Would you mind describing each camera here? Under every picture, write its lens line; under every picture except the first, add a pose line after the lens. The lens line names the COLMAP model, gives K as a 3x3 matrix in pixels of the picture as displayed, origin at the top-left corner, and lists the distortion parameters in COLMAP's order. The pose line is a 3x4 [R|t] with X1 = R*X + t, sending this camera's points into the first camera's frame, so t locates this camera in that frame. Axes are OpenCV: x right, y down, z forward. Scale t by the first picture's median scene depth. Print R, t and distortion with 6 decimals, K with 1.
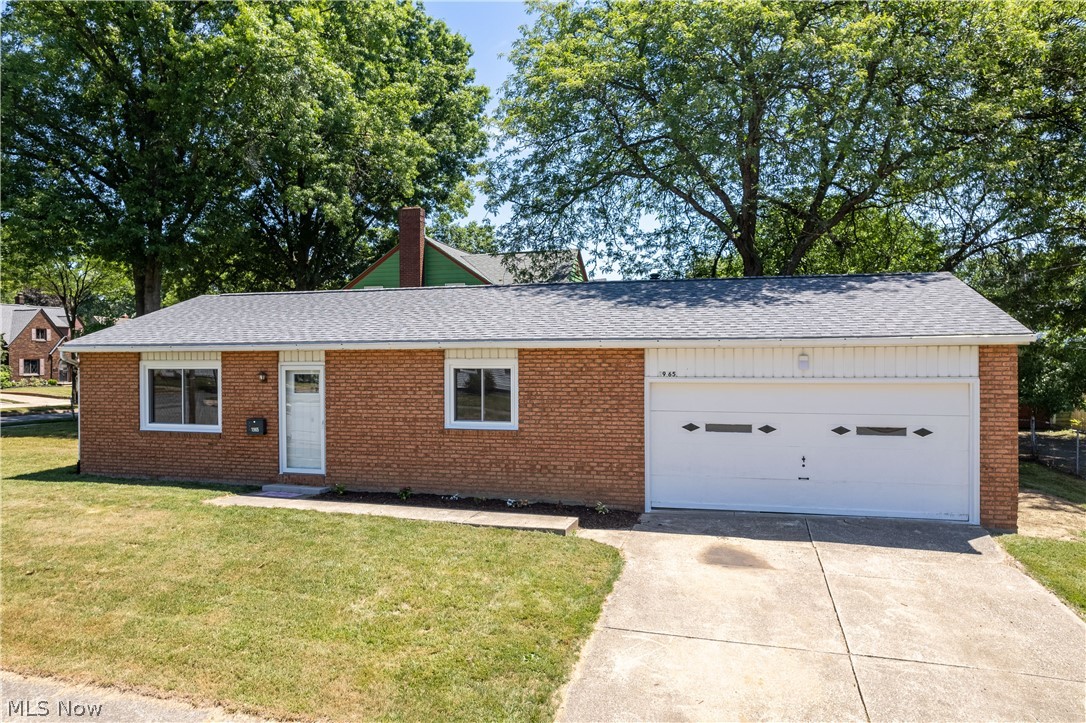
lens RADIAL K [[681.0, 0, 543.5], [0, 681.0, 364.0], [0, 0, 1]] dist [-0.046123, 0.011856]
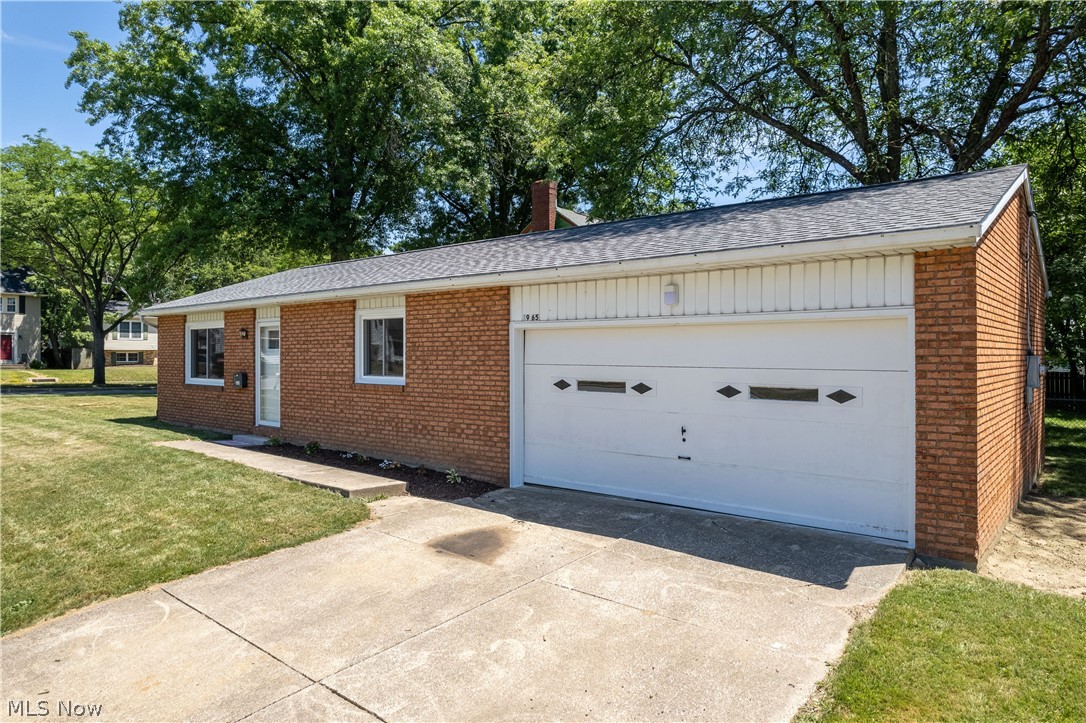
lens RADIAL K [[681.0, 0, 543.2], [0, 681.0, 359.4], [0, 0, 1]] dist [-0.046123, 0.011856]
pose [[0.912100, 0.008936, -0.409869, 0.522370], [-0.006986, 0.999956, 0.006256, 0.058763], [0.409907, -0.002843, 0.912123, 0.268056]]
